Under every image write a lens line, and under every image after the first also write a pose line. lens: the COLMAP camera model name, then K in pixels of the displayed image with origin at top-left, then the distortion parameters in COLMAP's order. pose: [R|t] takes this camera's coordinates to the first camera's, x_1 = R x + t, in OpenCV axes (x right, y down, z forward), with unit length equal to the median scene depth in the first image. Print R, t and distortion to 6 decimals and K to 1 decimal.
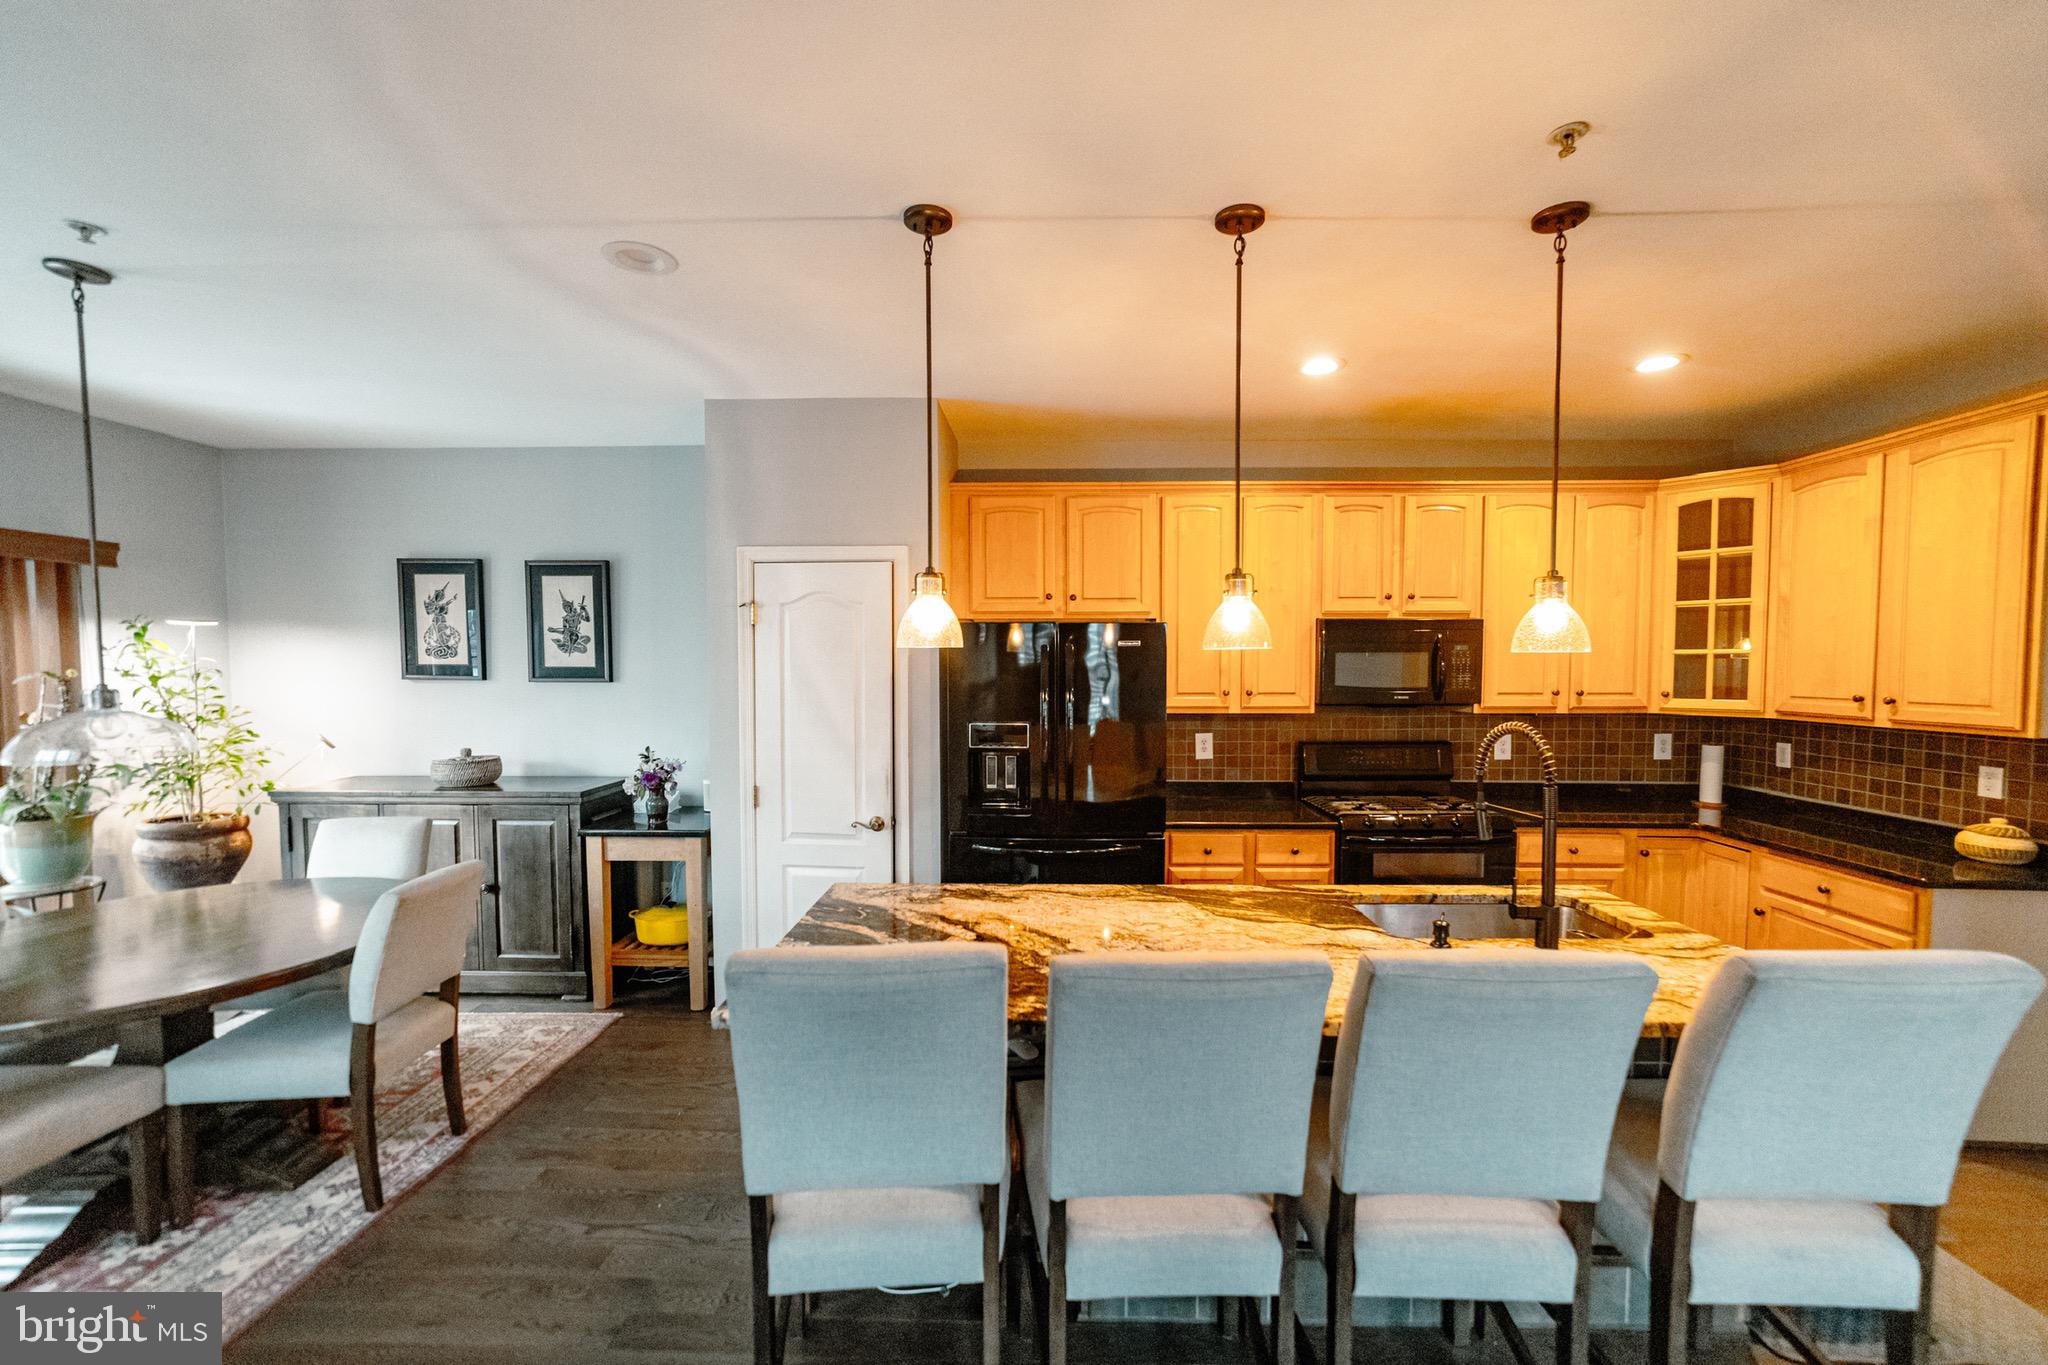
lens RADIAL K [[795.6, 0, 1020.9], [0, 795.6, 691.8], [0, 0, 1]] dist [-0.016486, 0.004802]
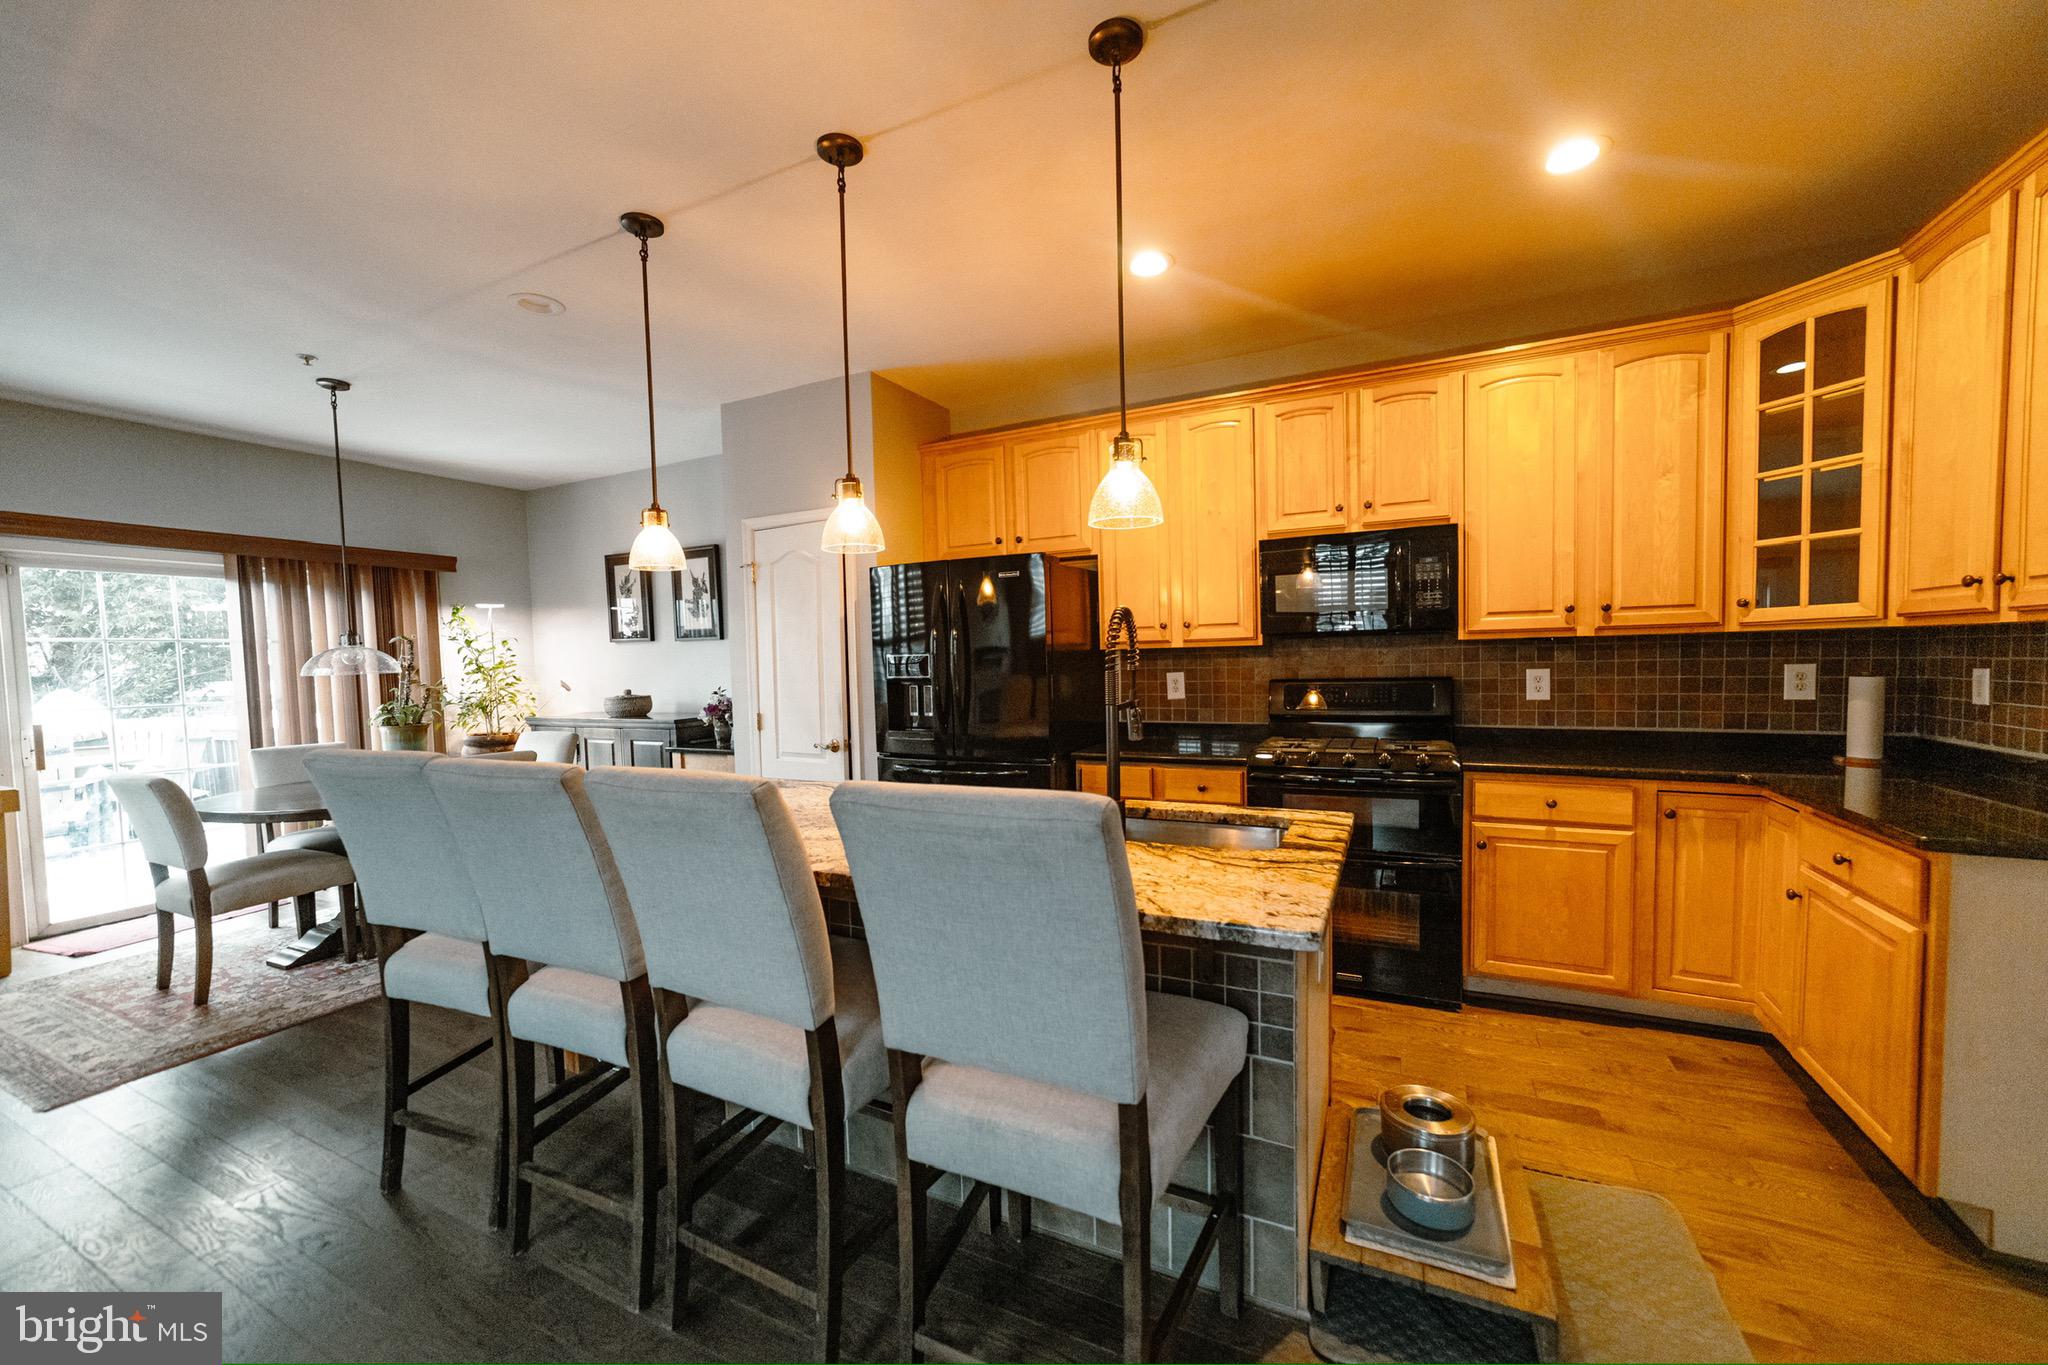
lens RADIAL K [[768.8, 0, 1020.8], [0, 768.8, 694.2], [0, 0, 1]] dist [-0.014049, 0.004184]
pose [[0.908449, -0.001503, -0.417994, 0.521237], [0.007694, 0.999884, 0.013125, 0.075079], [0.417926, -0.015139, 0.908355, 0.082405]]
